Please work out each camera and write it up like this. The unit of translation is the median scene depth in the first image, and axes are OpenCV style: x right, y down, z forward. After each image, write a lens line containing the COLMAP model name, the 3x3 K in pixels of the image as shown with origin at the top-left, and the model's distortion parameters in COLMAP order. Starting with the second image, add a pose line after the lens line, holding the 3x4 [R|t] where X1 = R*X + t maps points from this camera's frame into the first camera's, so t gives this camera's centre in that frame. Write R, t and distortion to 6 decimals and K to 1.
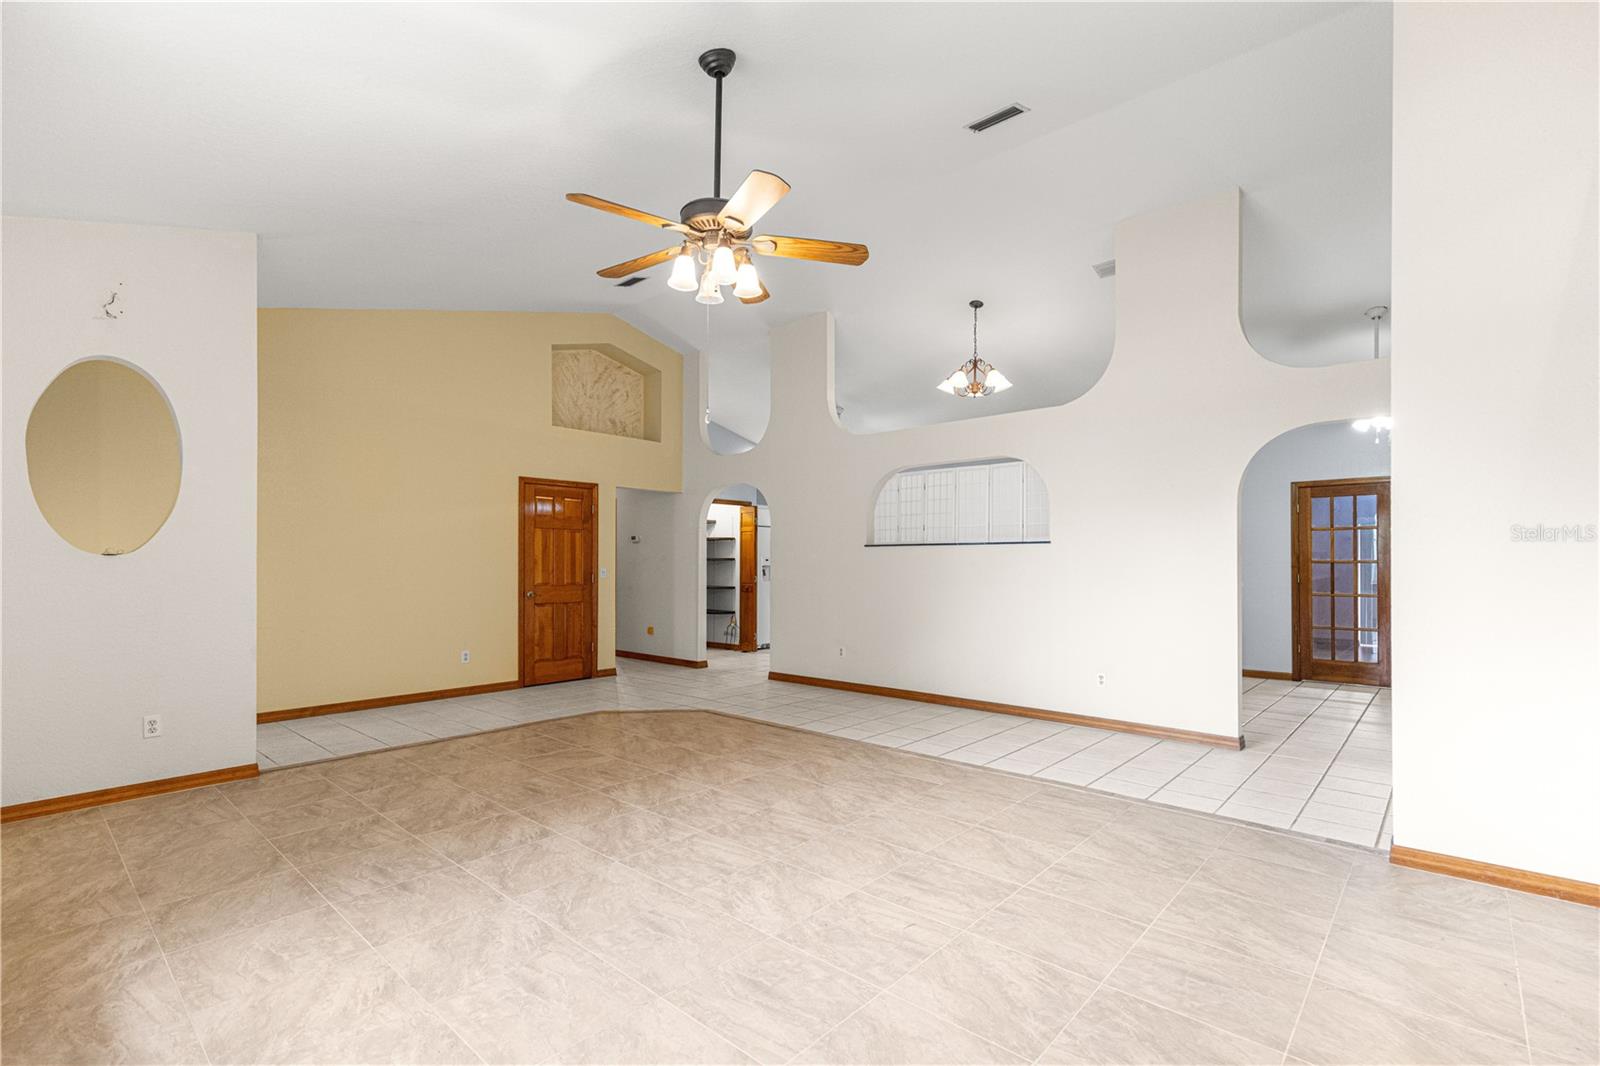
lens RADIAL K [[726.7, 0, 807.1], [0, 726.7, 560.6], [0, 0, 1]] dist [0.009107, -0.002449]
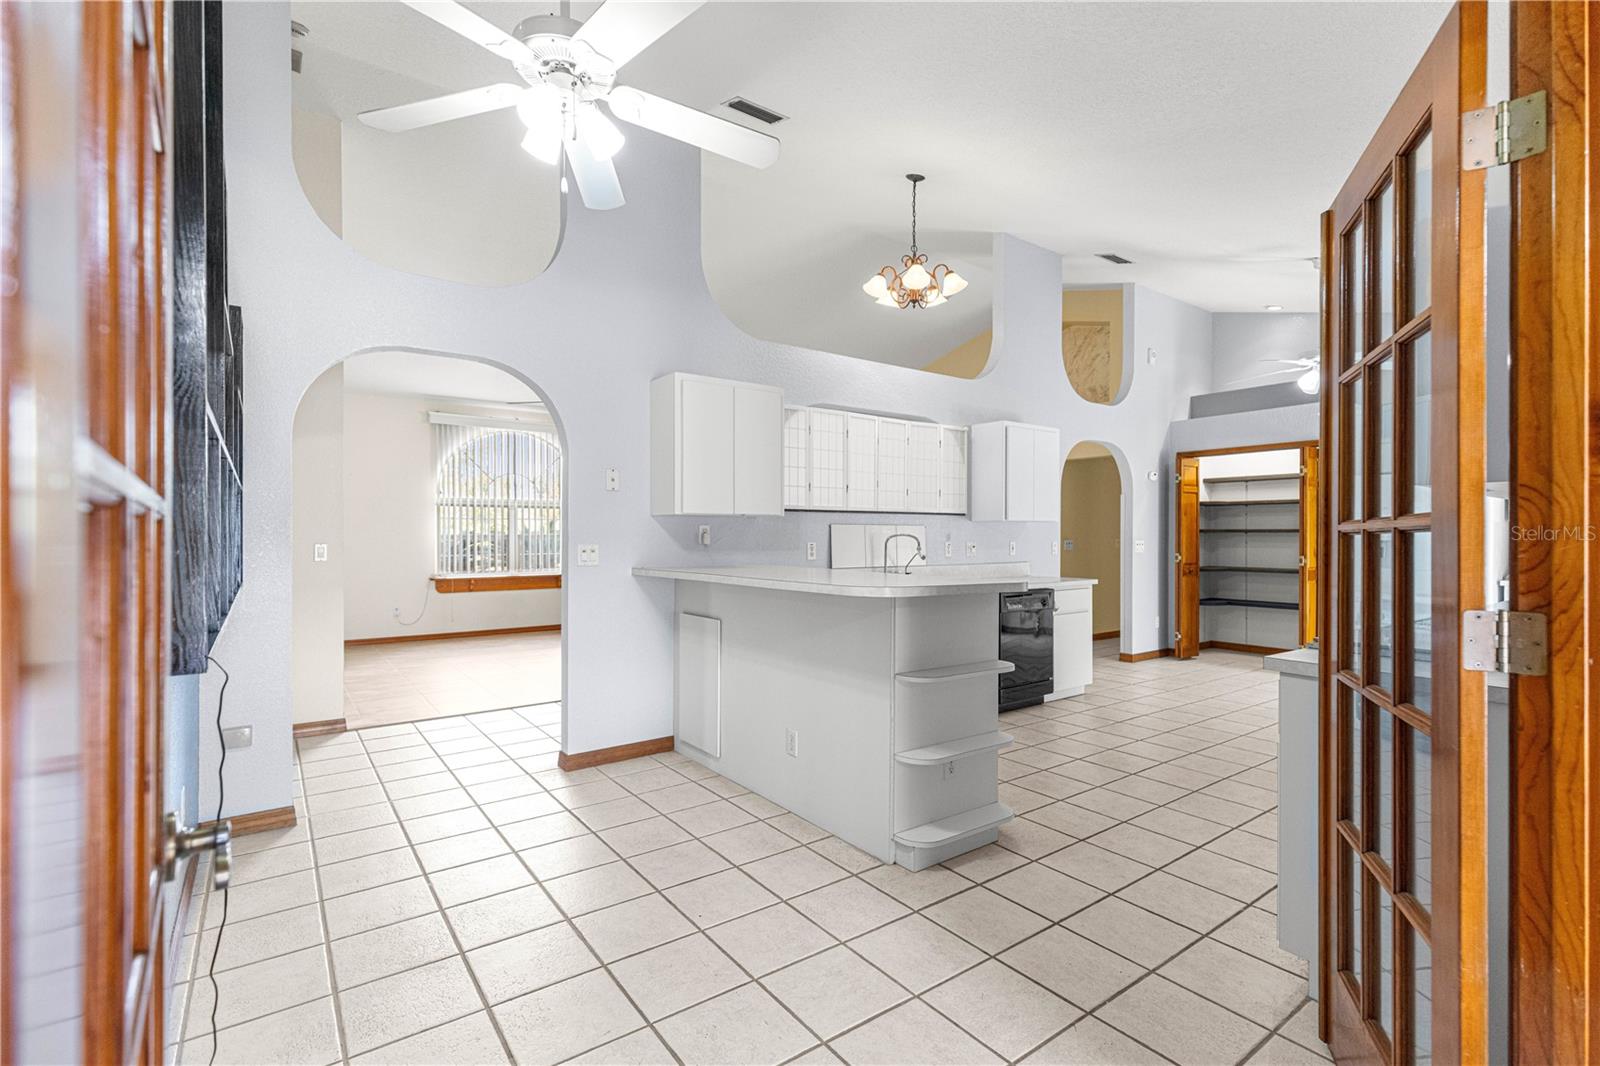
lens RADIAL K [[726.7, 0, 810.6], [0, 726.7, 537.3], [0, 0, 1]] dist [0.009107, -0.002449]
pose [[-0.201286, 0.002363, -0.979530, 1.346172], [0.003749, 0.999992, 0.001642, 0.004382], [0.979525, -0.003341, -0.201294, 1.461661]]
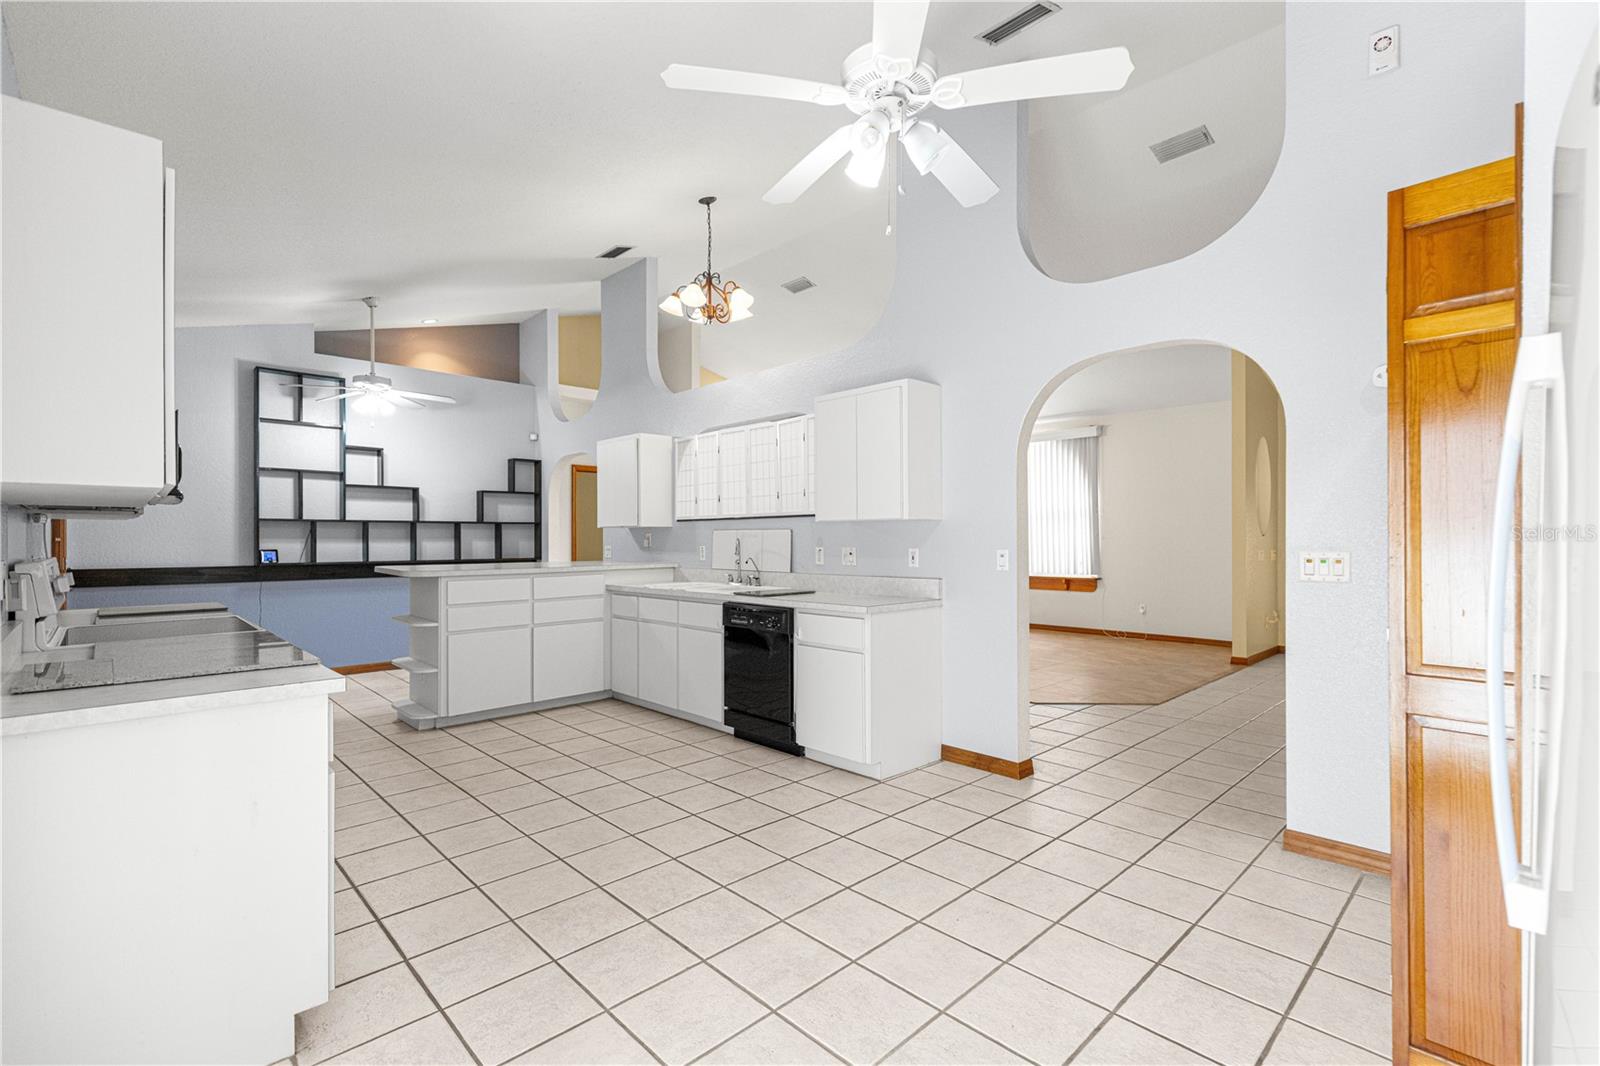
lens RADIAL K [[726.7, 0, 814.0], [0, 726.7, 540.2], [0, 0, 1]] dist [0.009107, -0.002449]
pose [[-0.997075, 0.002114, 0.076405, 0.092627], [0.001847, 0.999992, -0.003565, 0.008045], [-0.076412, -0.003414, -0.997070, 2.446341]]
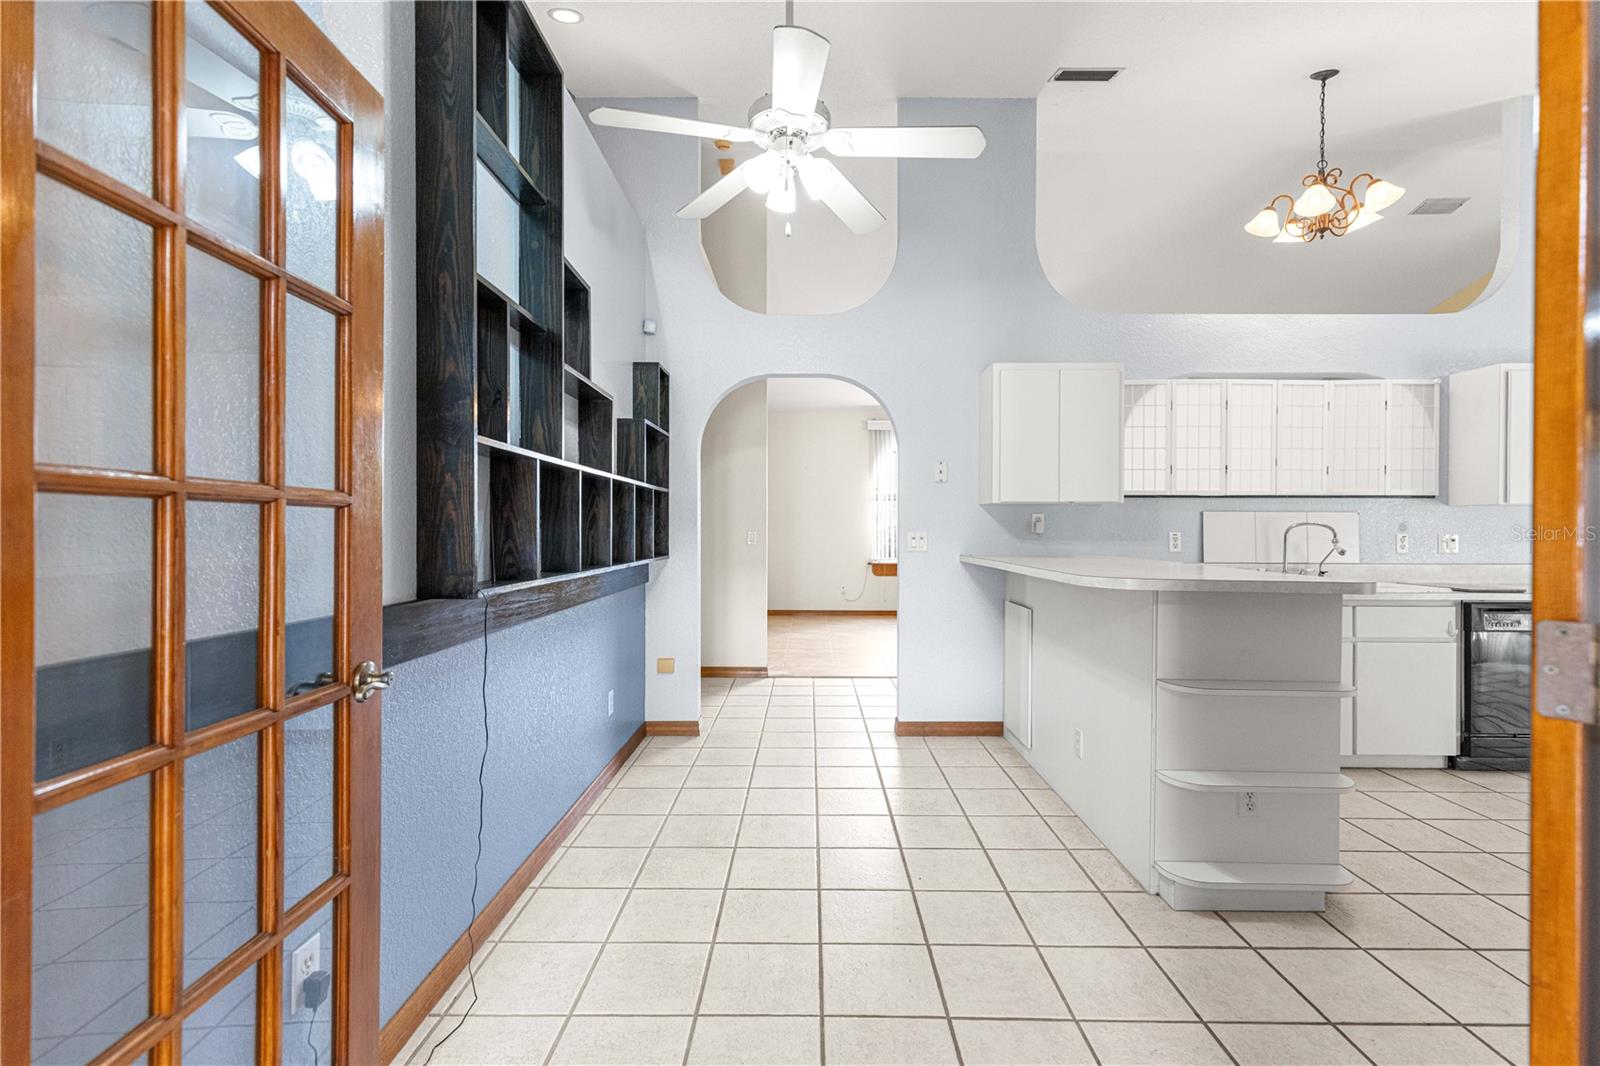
lens RADIAL K [[726.7, 0, 810.0], [0, 726.7, 529.1], [0, 0, 1]] dist [0.009107, -0.002449]
pose [[-0.748107, -0.000910, -0.663578, 1.286238], [-0.000408, 1.000000, -0.000910, 0.010320], [0.663579, -0.000410, -0.748107, 1.629077]]
